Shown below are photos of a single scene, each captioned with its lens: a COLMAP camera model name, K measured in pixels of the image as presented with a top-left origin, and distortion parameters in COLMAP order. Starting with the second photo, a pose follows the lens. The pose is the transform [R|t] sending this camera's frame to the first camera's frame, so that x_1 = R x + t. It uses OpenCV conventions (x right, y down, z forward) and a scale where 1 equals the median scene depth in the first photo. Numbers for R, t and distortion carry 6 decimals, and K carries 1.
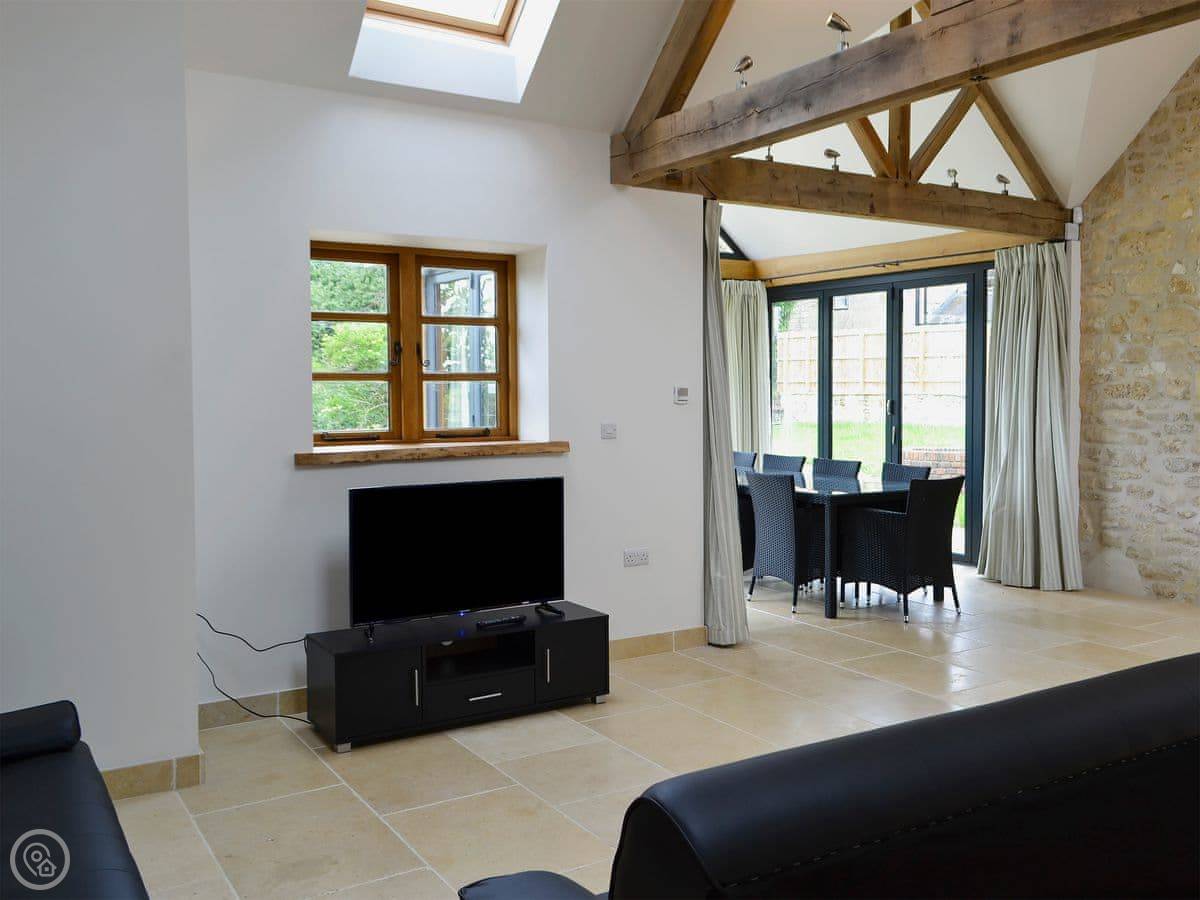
lens RADIAL K [[1124.6, 0, 600.0], [0, 1124.6, 450.0], [0, 0, 1]] dist [-0.074888, -0.000002]
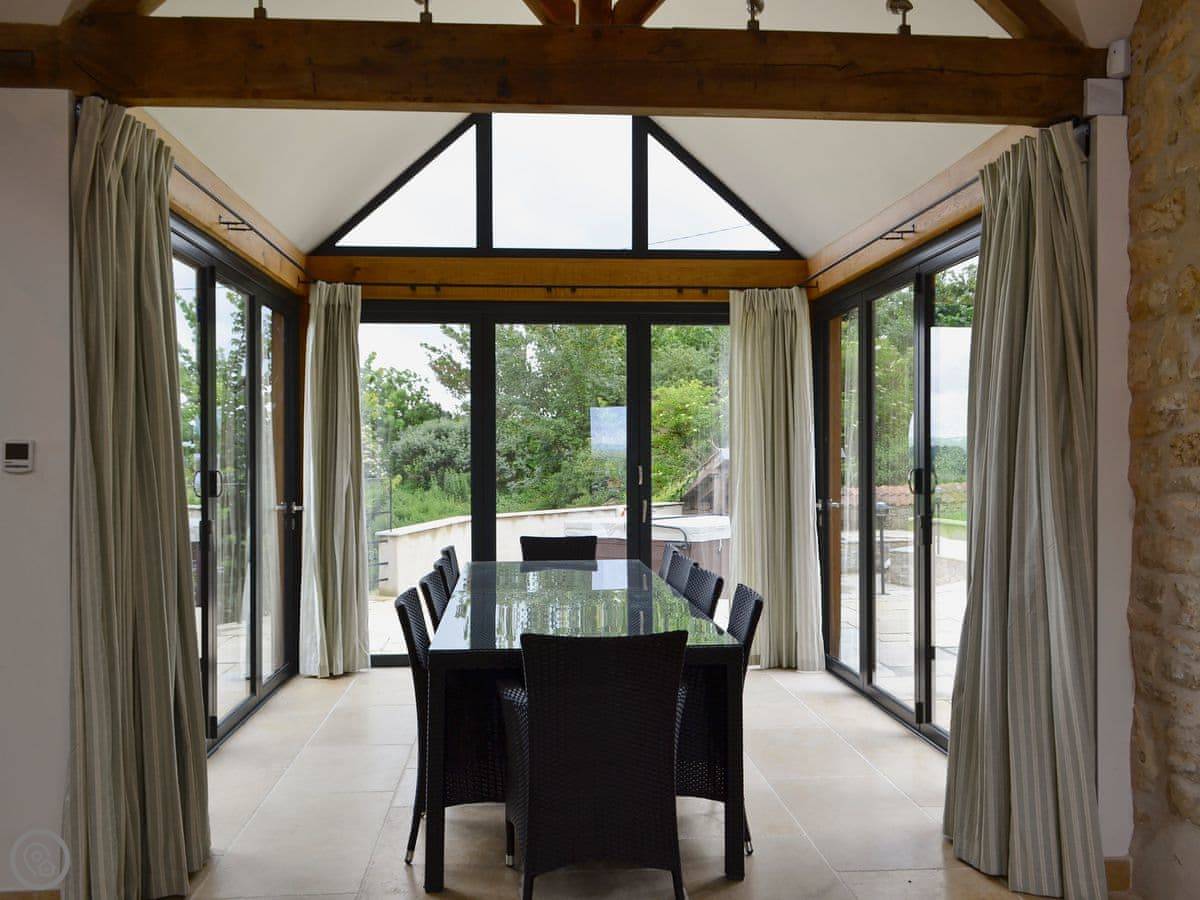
lens RADIAL K [[1107.4, 0, 599.8], [0, 1107.4, 471.3], [0, 0, 1]] dist [-0.000325, -0.017194]
pose [[0.889270, 0.007153, -0.457326, 0.452921], [-0.027596, 0.998895, -0.038036, -0.022252], [0.456549, 0.046444, 0.888485, 0.514408]]
